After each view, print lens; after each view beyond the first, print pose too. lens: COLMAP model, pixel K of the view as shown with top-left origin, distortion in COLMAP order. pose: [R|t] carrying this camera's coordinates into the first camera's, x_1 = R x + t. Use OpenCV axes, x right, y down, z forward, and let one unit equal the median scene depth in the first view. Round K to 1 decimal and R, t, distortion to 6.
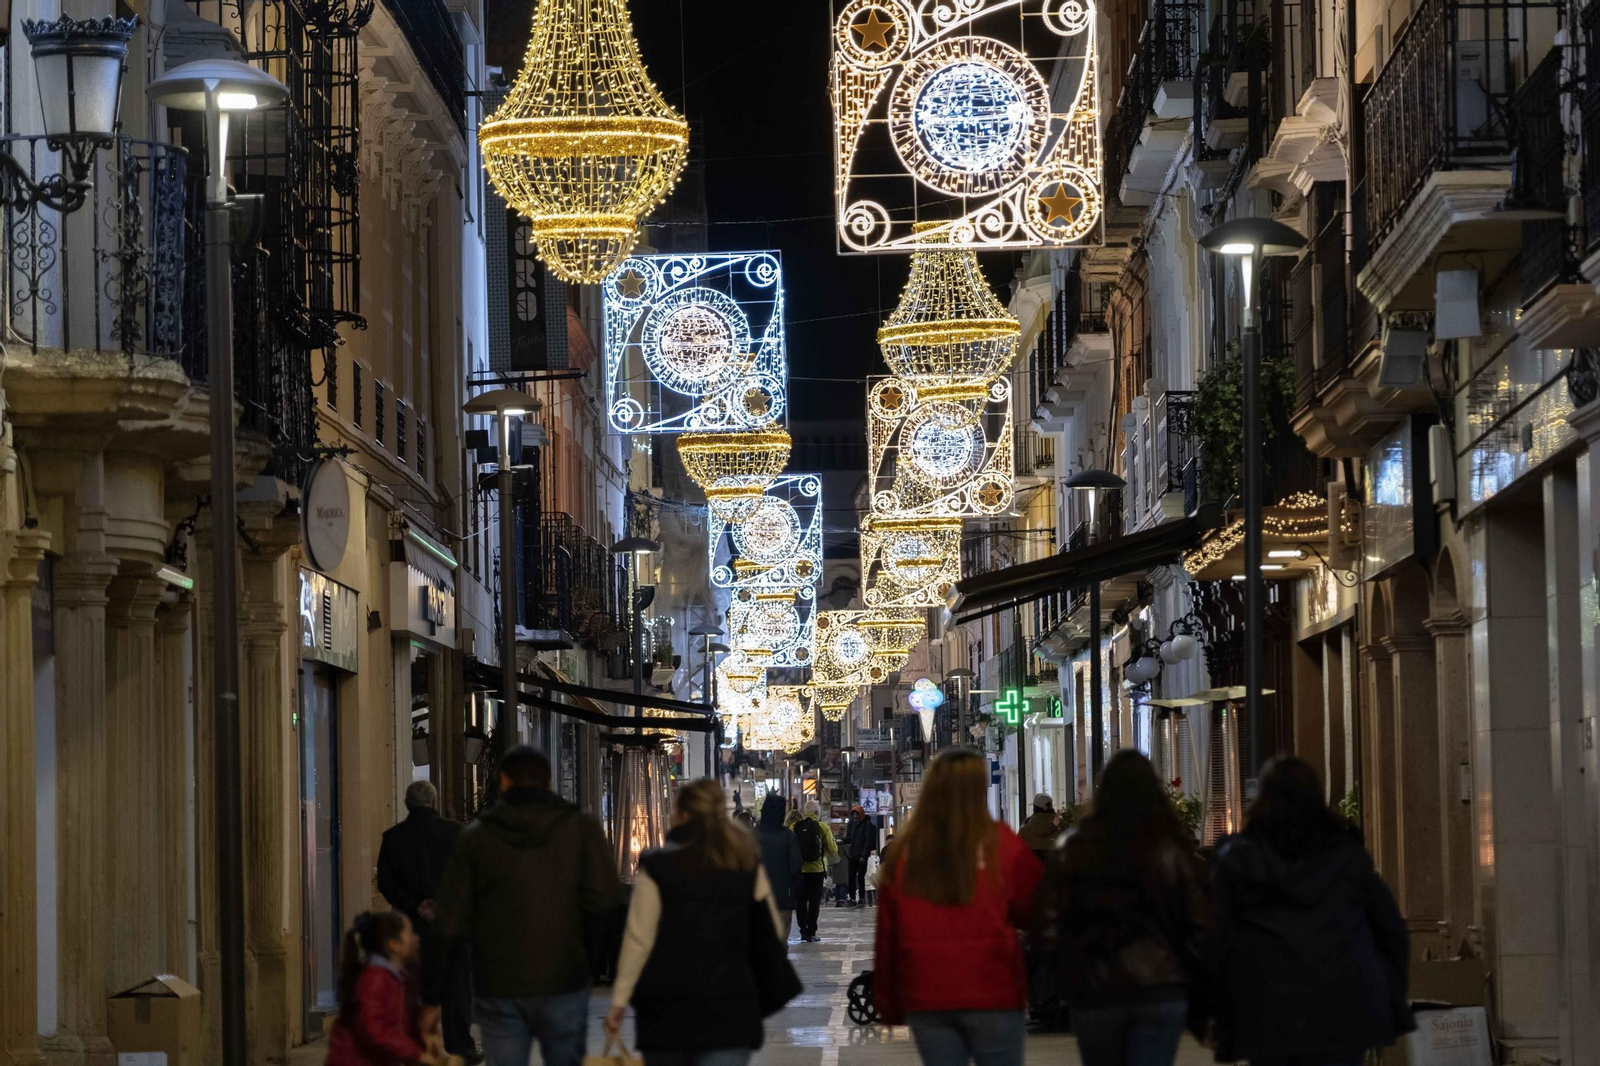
lens RADIAL K [[7116.7, 0, 800.0], [0, 7116.7, 533.0], [0, 0, 1]] dist [0.101746, 1.029291]
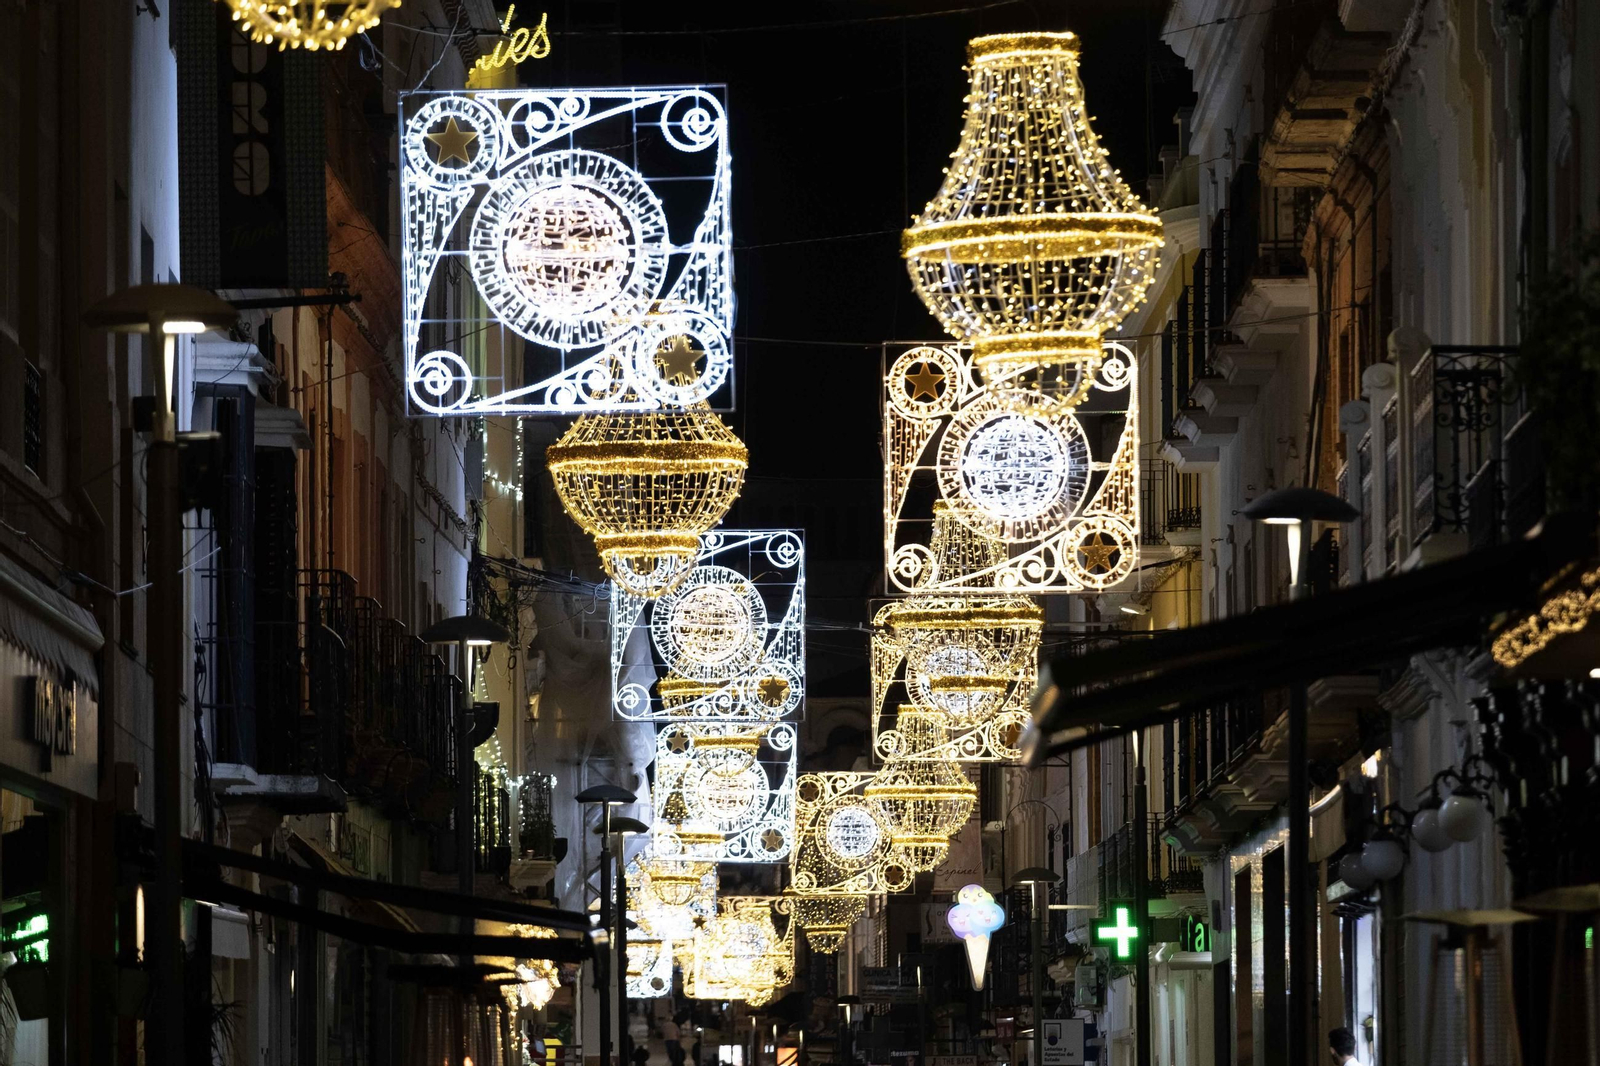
lens RADIAL K [[9512.2, 0, 800.0], [0, 9512.2, 533.0], [0, 0, 1]] dist [0.206740, 9.896430]
pose [[0.999903, 0.013924, -0.000470, 0.003421], [-0.013930, 0.999730, -0.018586, 0.007520], [0.000211, 0.018590, 0.999827, 0.246415]]
